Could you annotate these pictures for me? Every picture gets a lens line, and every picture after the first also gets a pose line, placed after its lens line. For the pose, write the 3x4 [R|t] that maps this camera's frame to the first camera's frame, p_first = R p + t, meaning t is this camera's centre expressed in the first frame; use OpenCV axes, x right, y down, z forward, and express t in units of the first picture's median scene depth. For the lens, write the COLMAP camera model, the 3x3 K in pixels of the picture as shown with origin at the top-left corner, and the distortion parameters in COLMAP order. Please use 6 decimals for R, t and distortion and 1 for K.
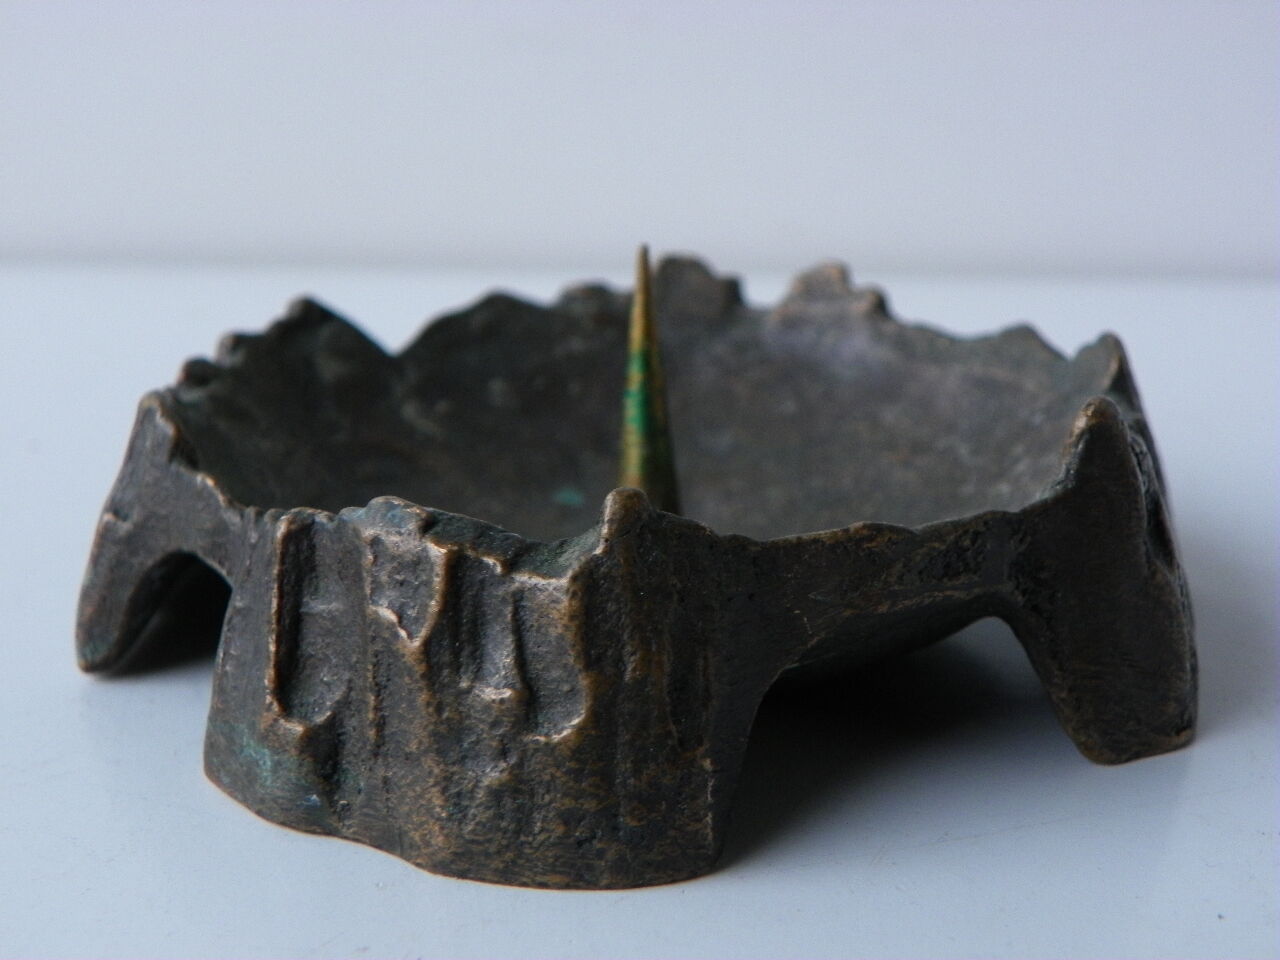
lens RADIAL K [[1866.5, 0, 640.0], [0, 1866.5, 480.0], [0, 0, 1]] dist [-0.024877, -0.076560]
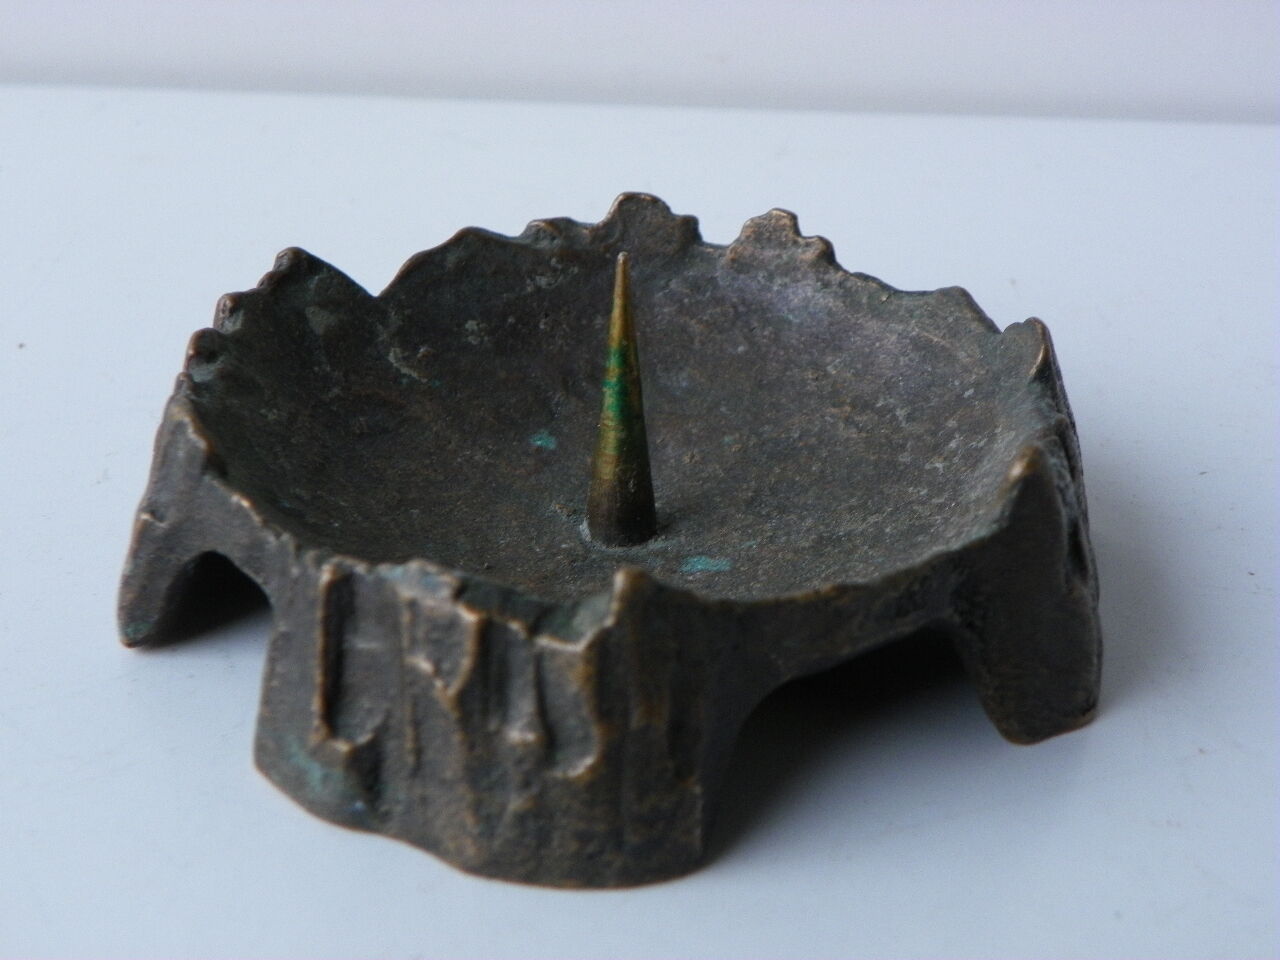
lens RADIAL K [[1866.5, 0, 640.0], [0, 1866.5, 480.0], [0, 0, 1]] dist [-0.024877, -0.076560]
pose [[0.998214, -0.000575, 0.059729, -0.064381], [-0.010116, 0.983882, 0.178531, -0.228461], [-0.058869, -0.178817, 0.982120, -0.119665]]
